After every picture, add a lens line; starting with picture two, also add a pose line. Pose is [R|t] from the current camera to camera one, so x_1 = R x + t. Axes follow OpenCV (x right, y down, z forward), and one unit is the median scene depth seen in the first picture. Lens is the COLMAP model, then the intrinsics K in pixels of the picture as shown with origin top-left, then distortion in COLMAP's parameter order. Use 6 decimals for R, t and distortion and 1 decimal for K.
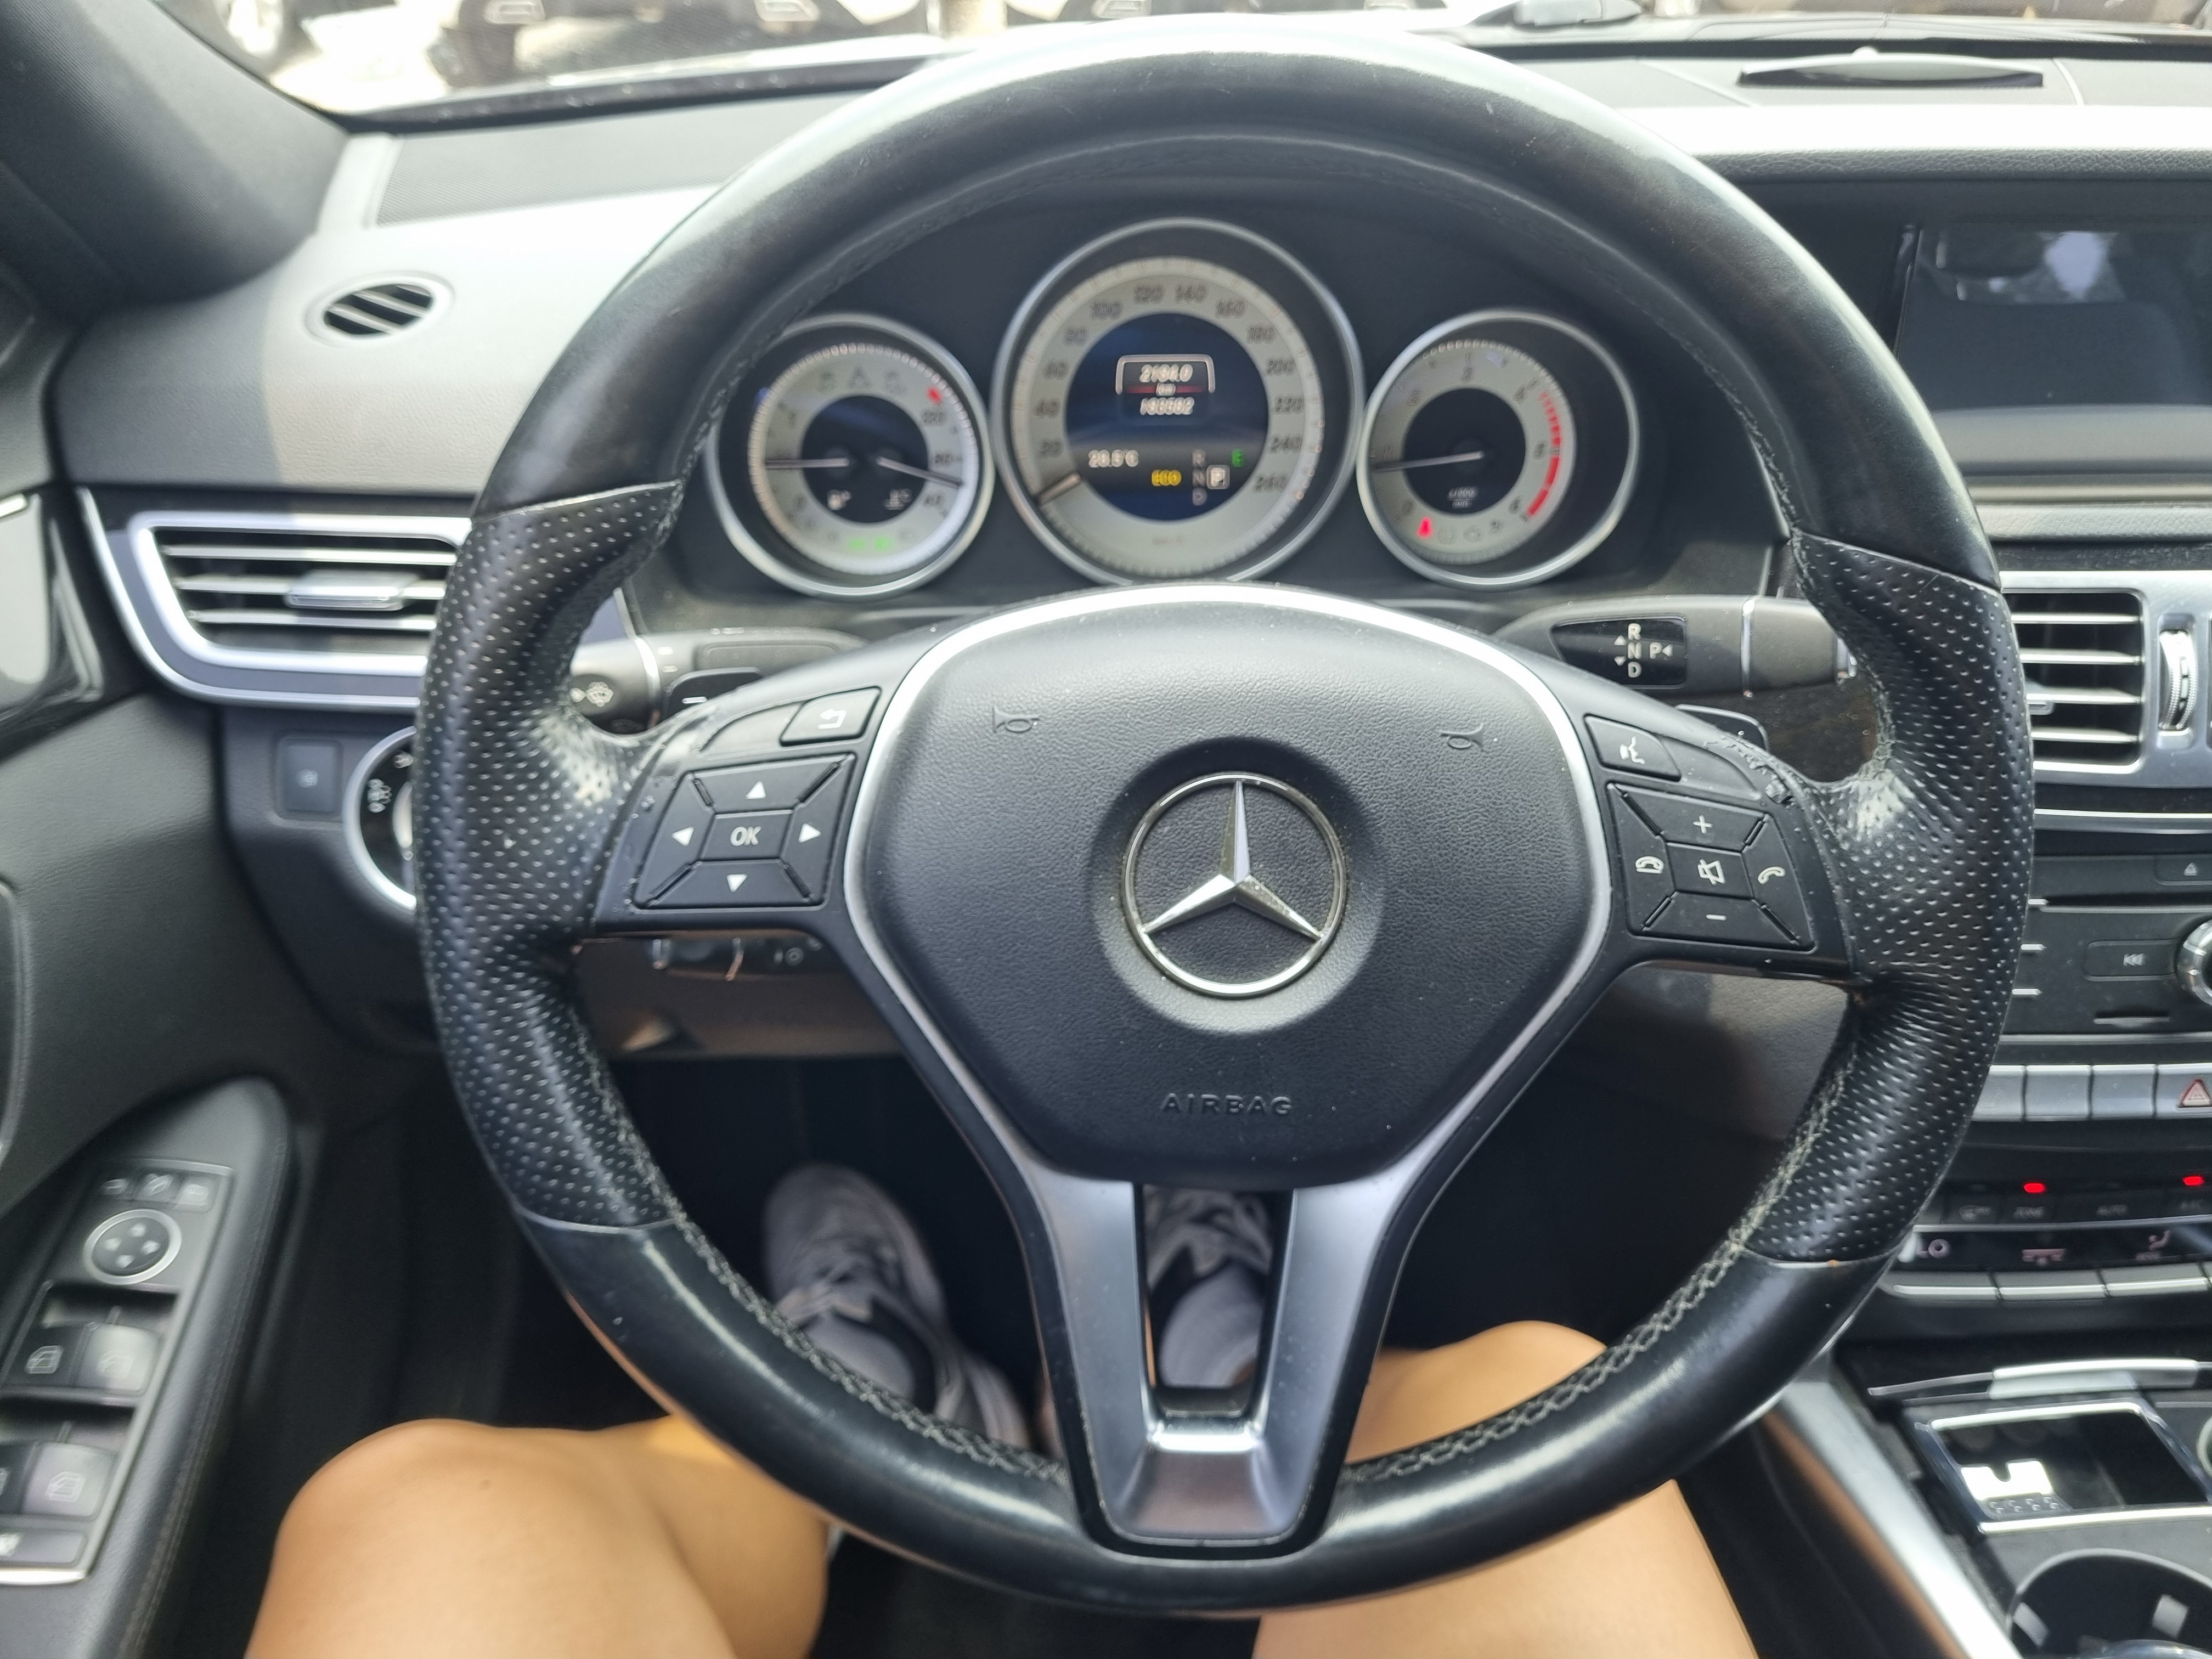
lens RADIAL K [[1683.9, 0, 1129.9], [0, 1683.9, 828.6], [0, 0, 1]] dist [0.016134, -0.015432]
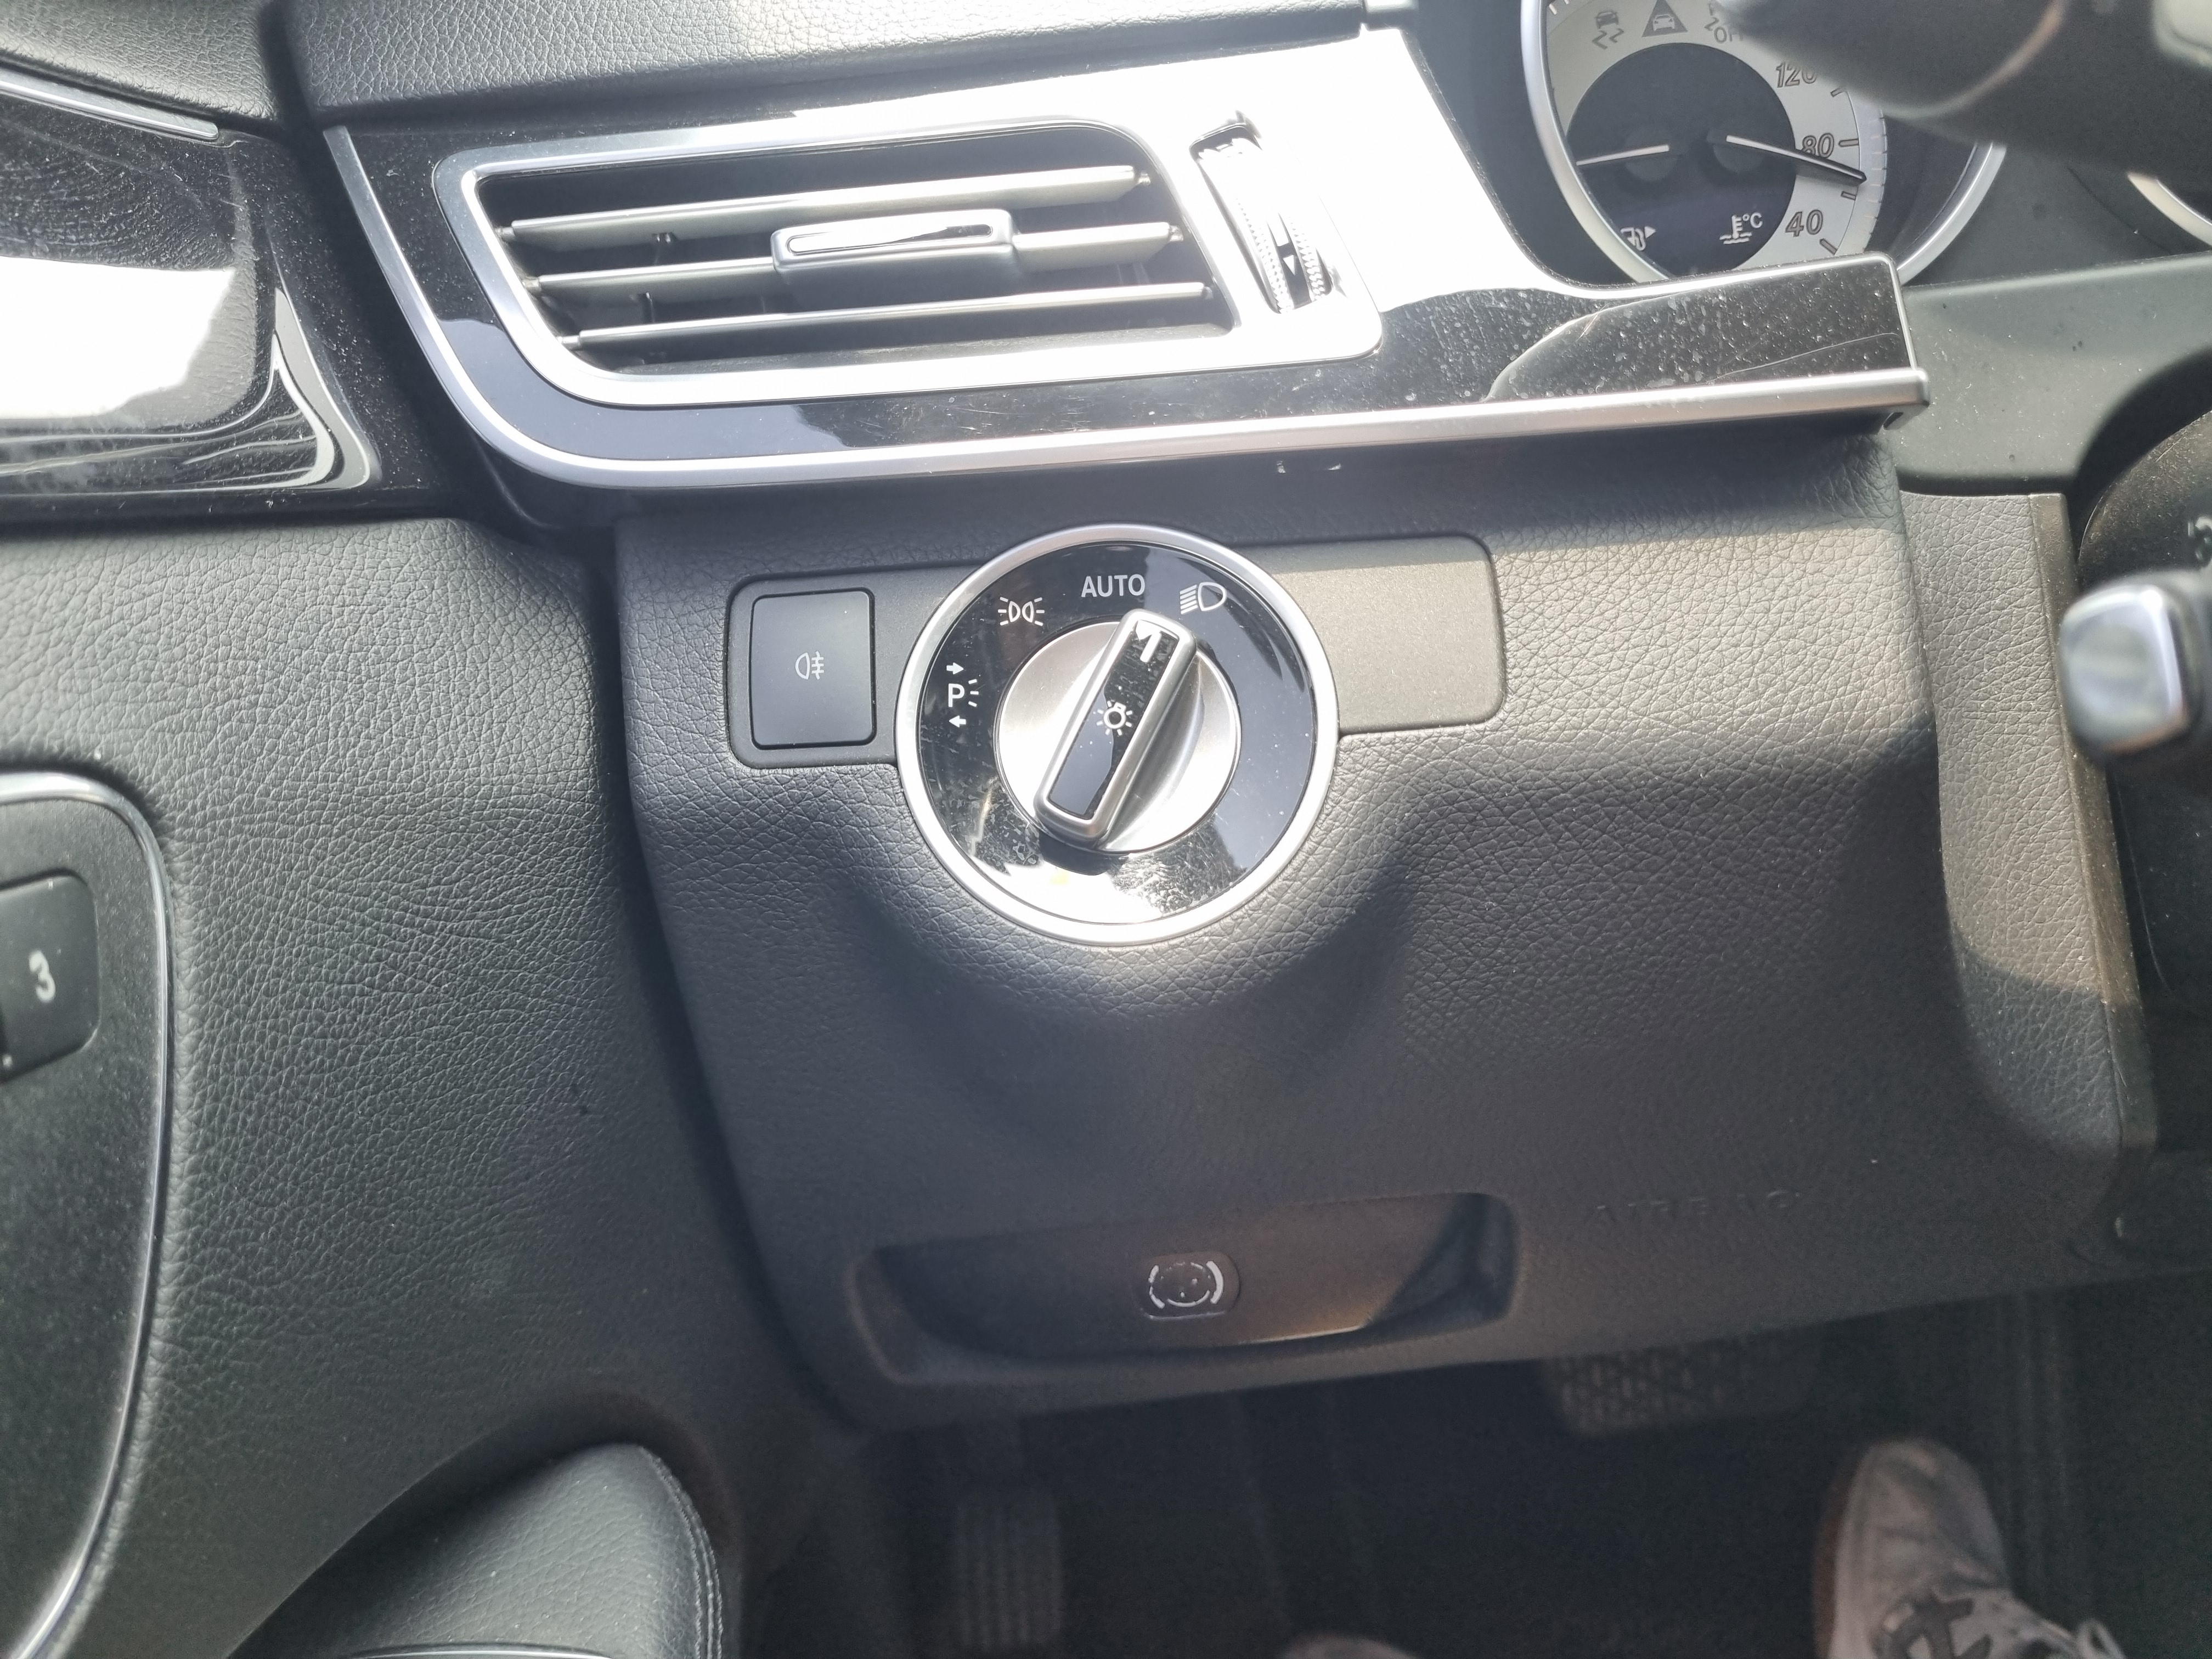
lens RADIAL K [[1648.6, 0, 1106.0], [0, 1648.6, 829.5], [0, 0, 1]] dist [-0.009436, -0.008396]
pose [[0.992684, -0.113167, -0.042101, -0.349116], [0.097905, 0.958467, -0.267874, 0.116336], [0.070667, 0.261792, 0.962534, 0.534175]]
